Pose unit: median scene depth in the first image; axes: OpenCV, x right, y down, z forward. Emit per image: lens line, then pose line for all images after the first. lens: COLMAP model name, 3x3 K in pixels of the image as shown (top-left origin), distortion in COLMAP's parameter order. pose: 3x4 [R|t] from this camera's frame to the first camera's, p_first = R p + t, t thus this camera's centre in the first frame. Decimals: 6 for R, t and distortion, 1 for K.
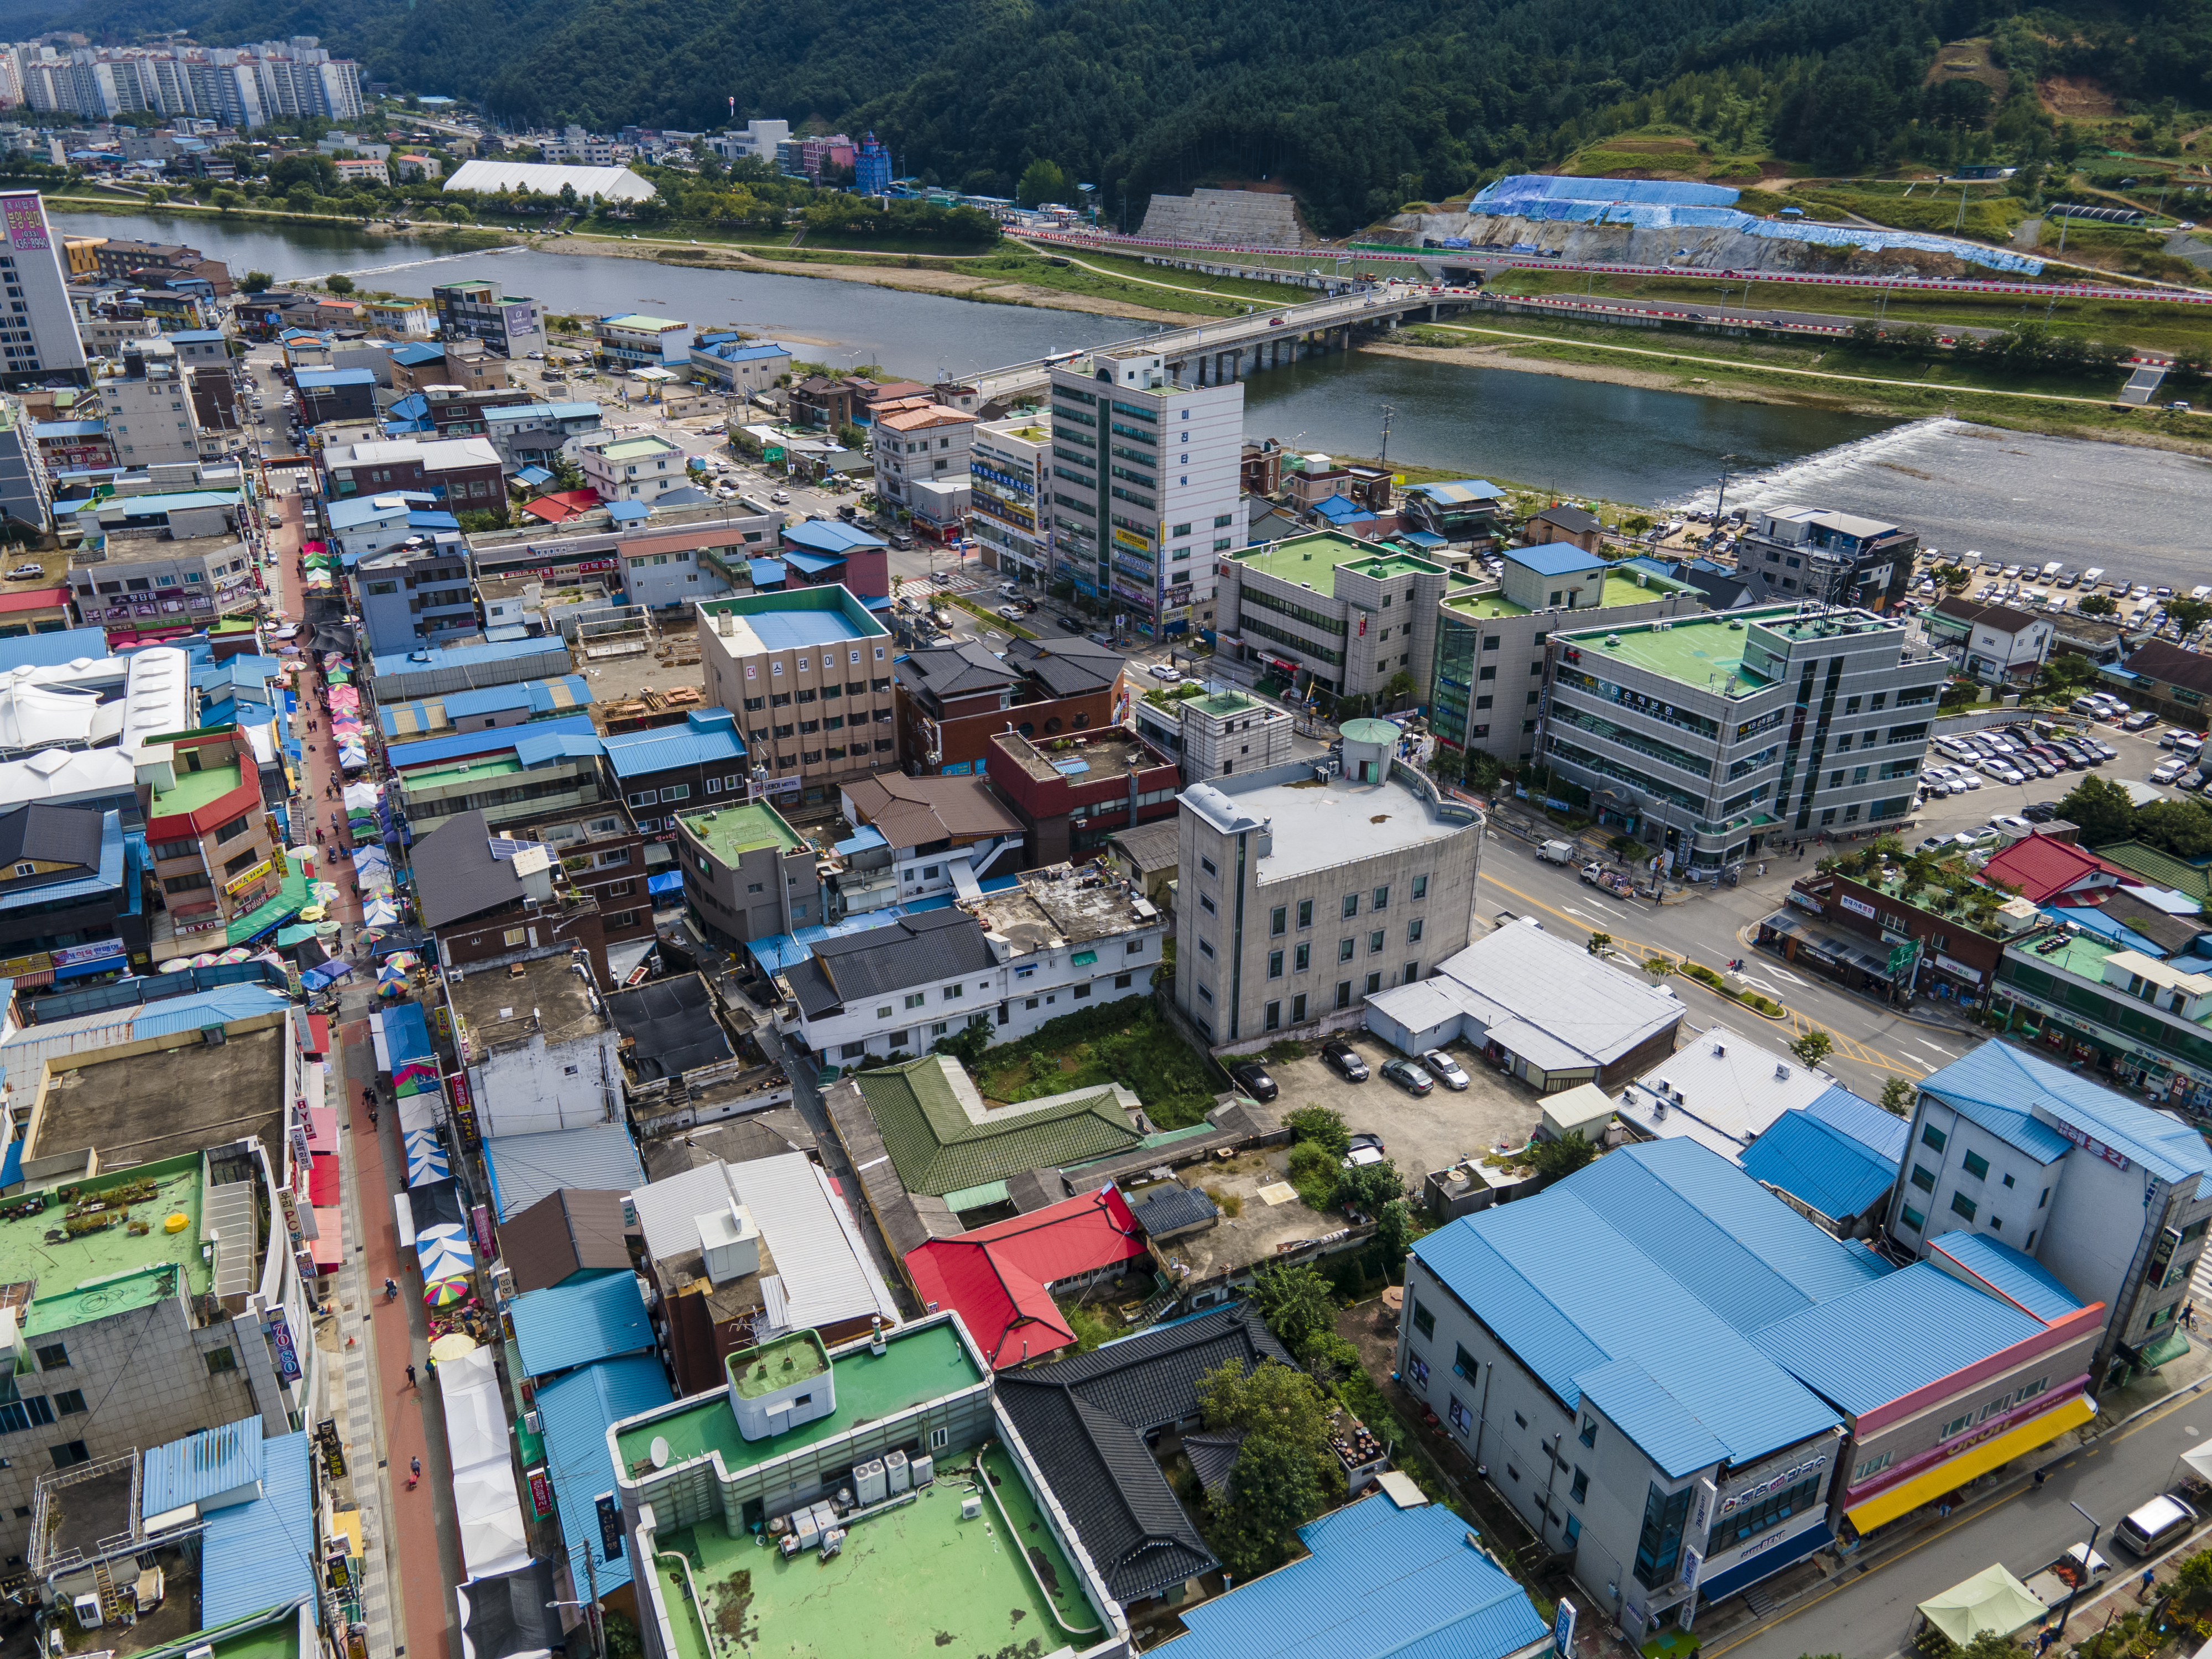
lens RADIAL K [[1553.9, 0, 1112.9], [0, 1553.9, 831.7], [0, 0, 1]] dist [0.052525, -0.003923]
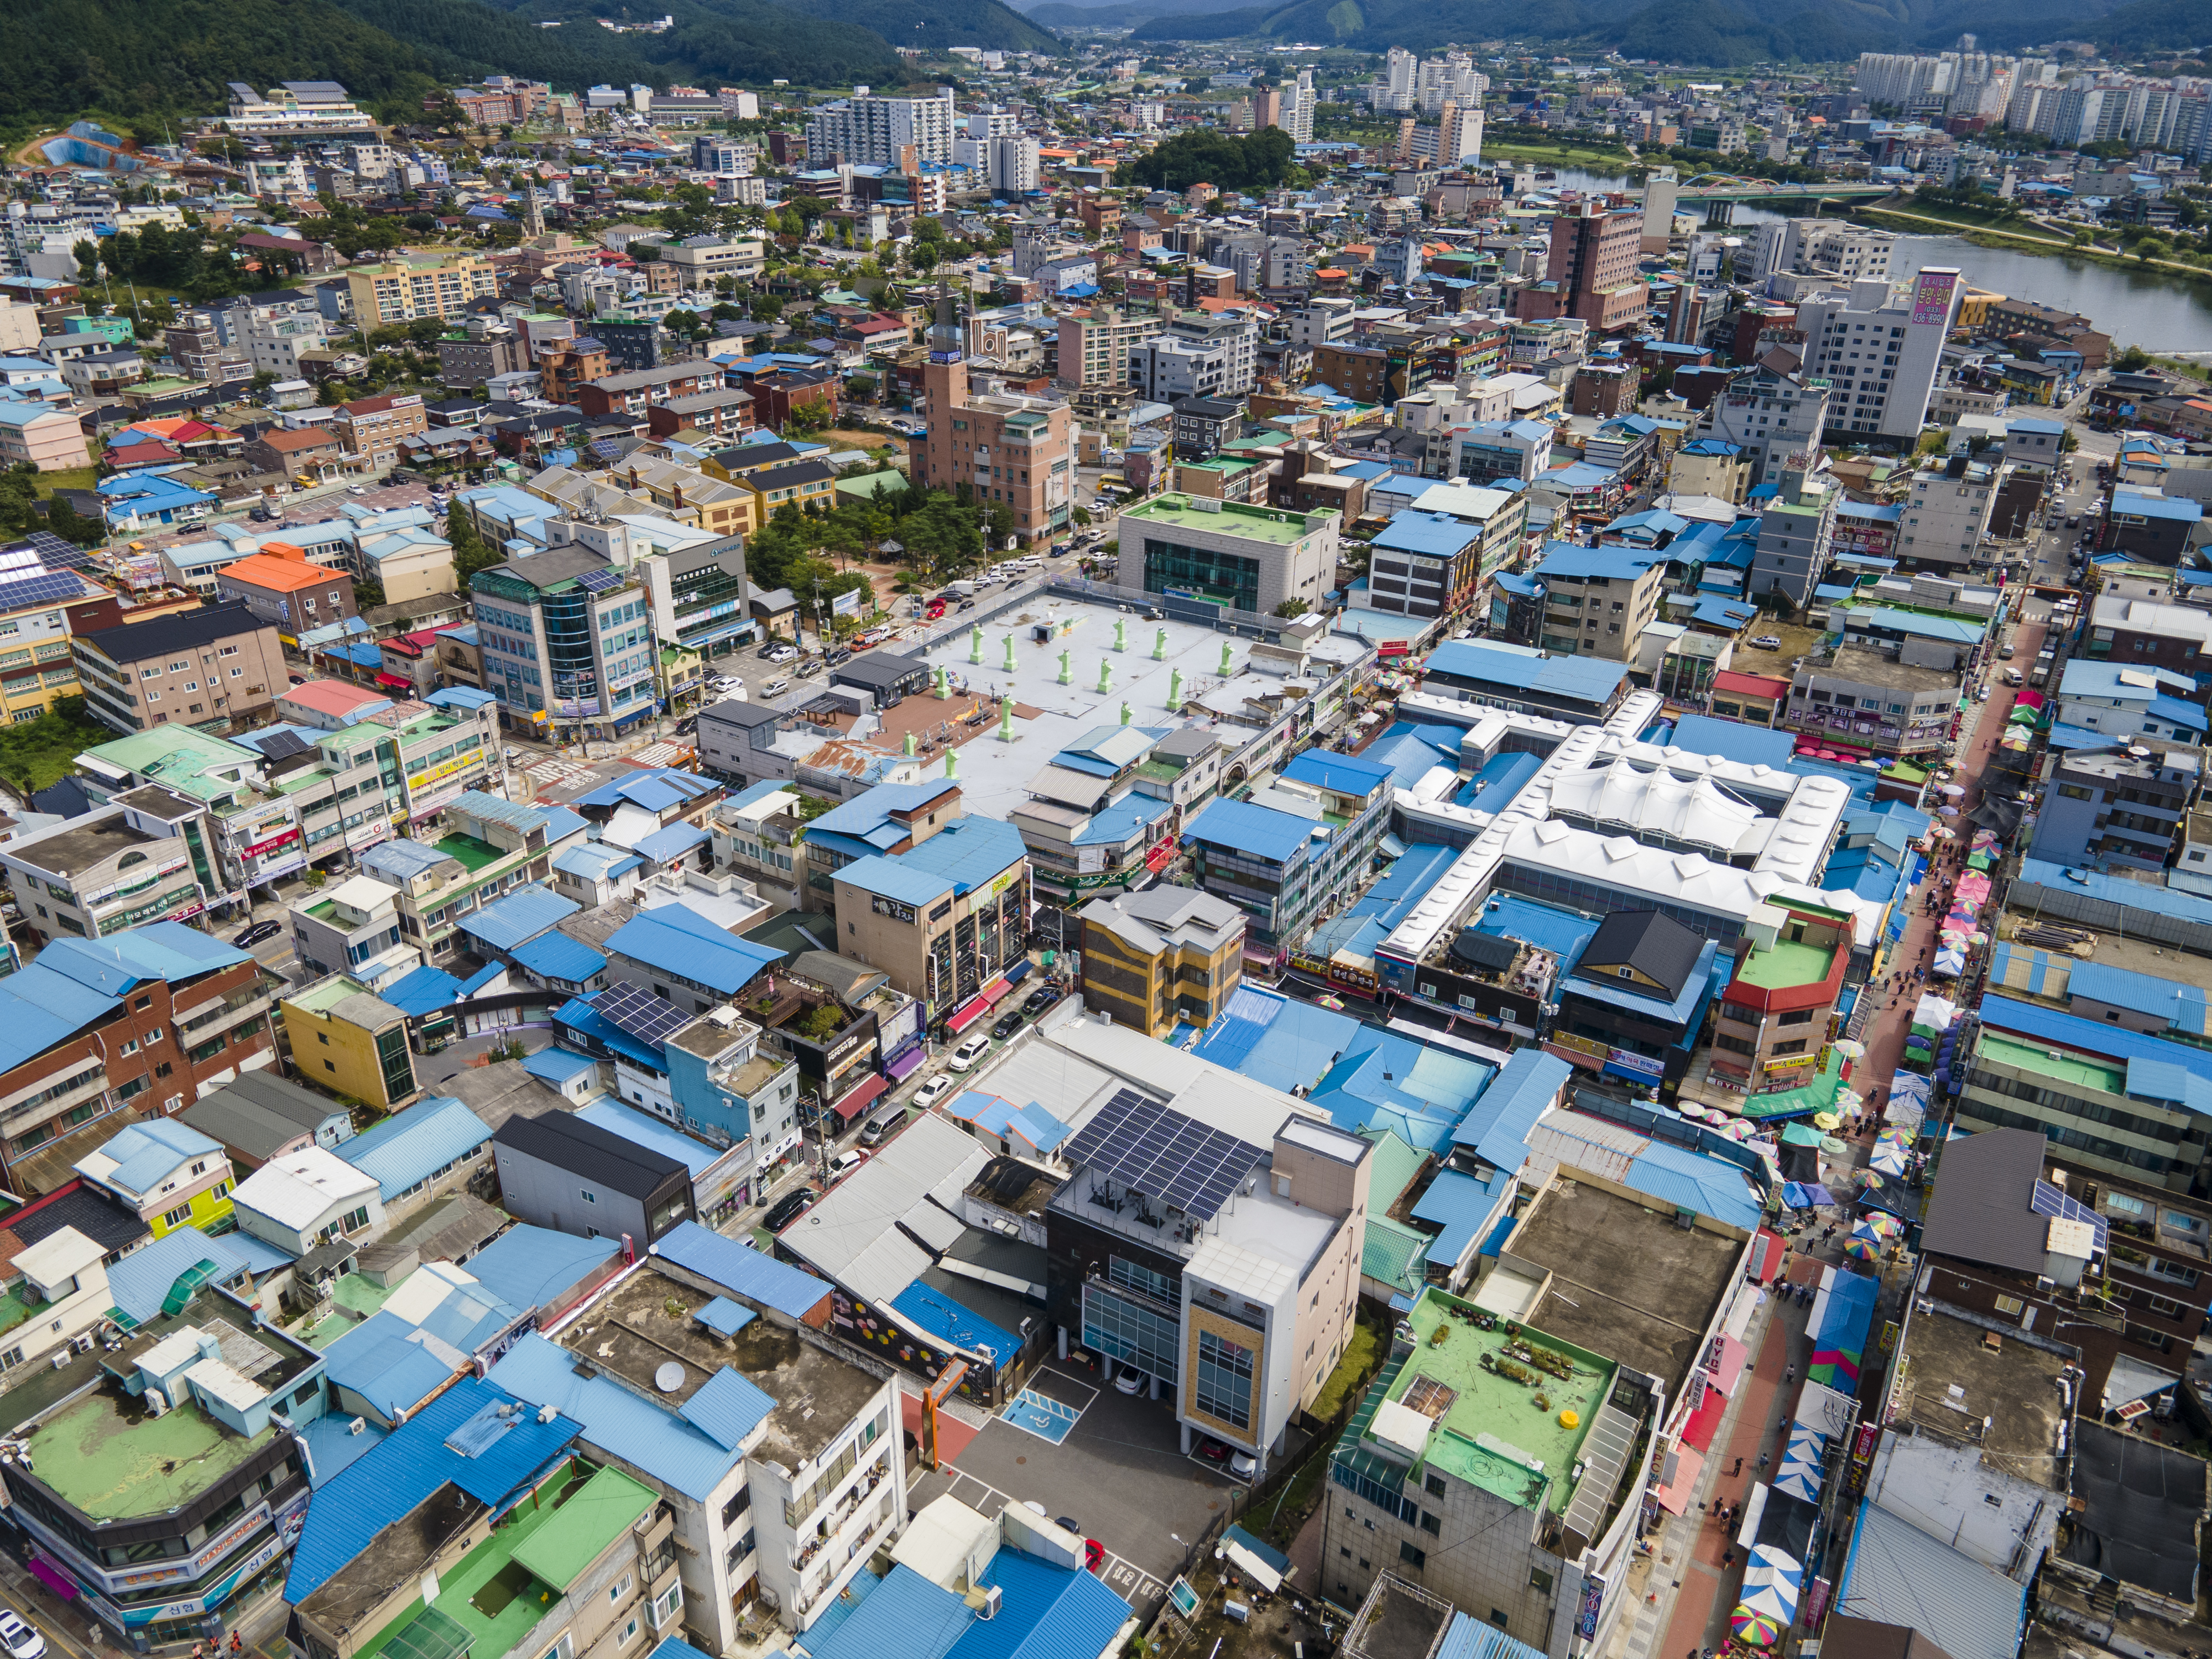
lens RADIAL K [[1553.9, 0, 1112.9], [0, 1553.9, 831.7], [0, 0, 1]] dist [0.052525, -0.003923]
pose [[0.517105, 0.384988, -0.764451, -0.053527], [-0.380152, 0.903511, 0.197870, -0.130566], [0.766868, 0.188288, 0.613565, 0.017404]]
